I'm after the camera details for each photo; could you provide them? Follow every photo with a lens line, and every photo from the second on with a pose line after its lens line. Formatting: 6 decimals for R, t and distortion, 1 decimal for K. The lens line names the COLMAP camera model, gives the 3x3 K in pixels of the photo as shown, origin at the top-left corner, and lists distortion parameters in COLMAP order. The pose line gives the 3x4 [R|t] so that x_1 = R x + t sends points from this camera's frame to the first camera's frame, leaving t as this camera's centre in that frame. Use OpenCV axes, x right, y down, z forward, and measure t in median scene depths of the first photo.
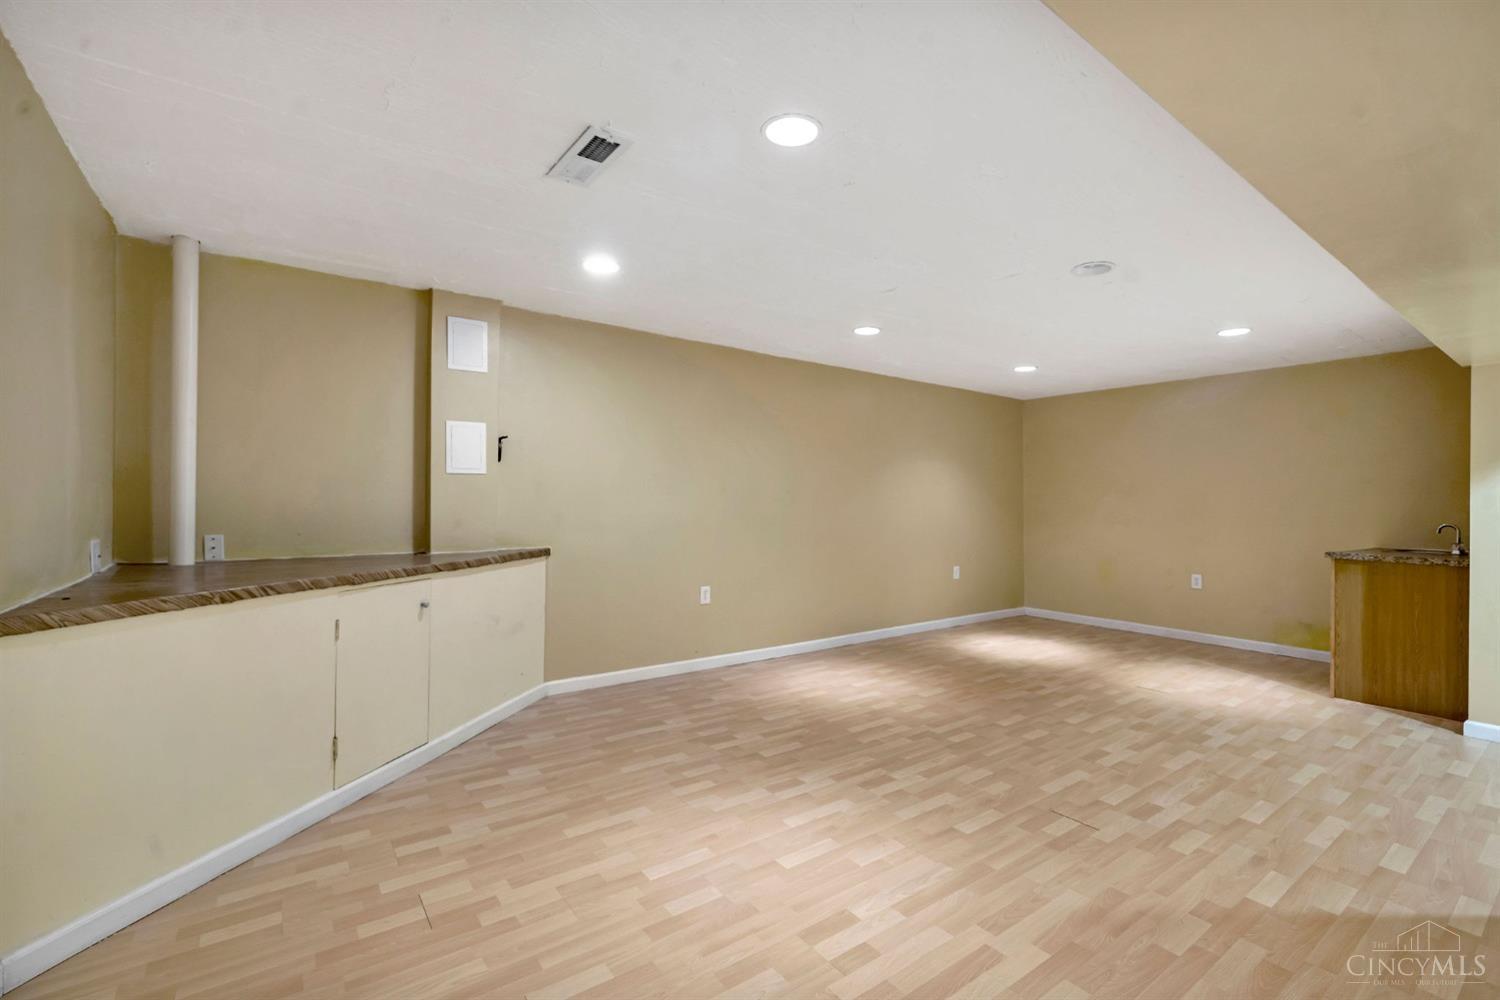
lens RADIAL K [[654.4, 0, 766.2], [0, 654.4, 501.6], [0, 0, 1]] dist [0.001072, -0.001550]
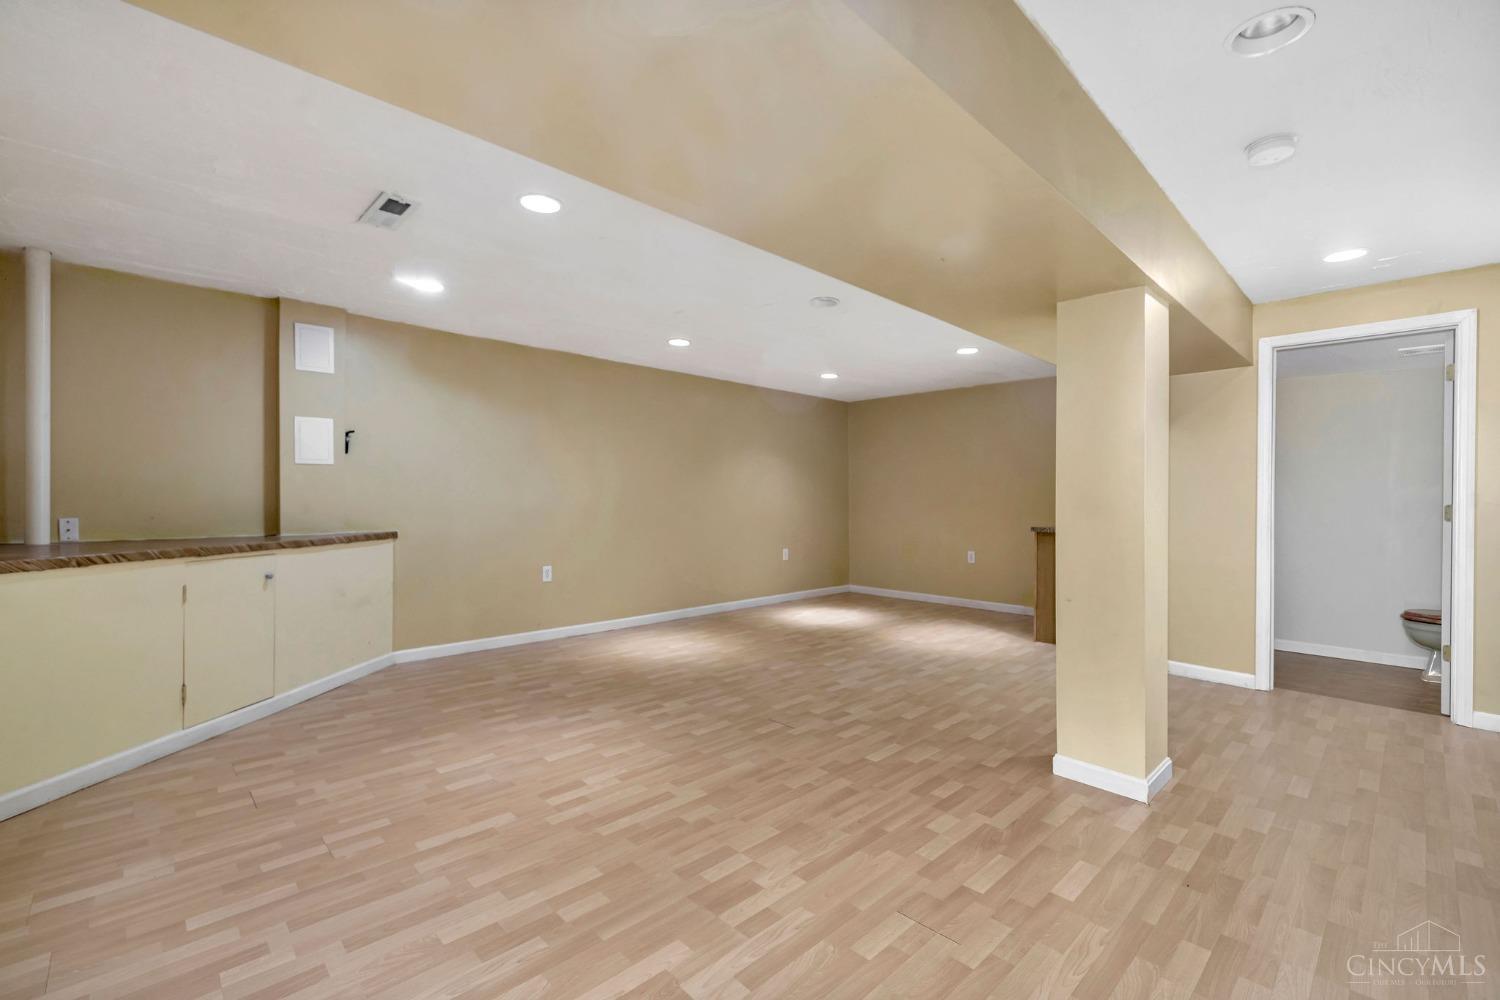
lens RADIAL K [[654.4, 0, 734.7], [0, 654.4, 504.8], [0, 0, 1]] dist [0.001072, -0.001550]
pose [[0.995288, -0.004003, 0.096877, 0.177242], [0.003014, 0.999942, 0.010354, 0.020878], [-0.096913, -0.010013, 0.995242, -0.218018]]
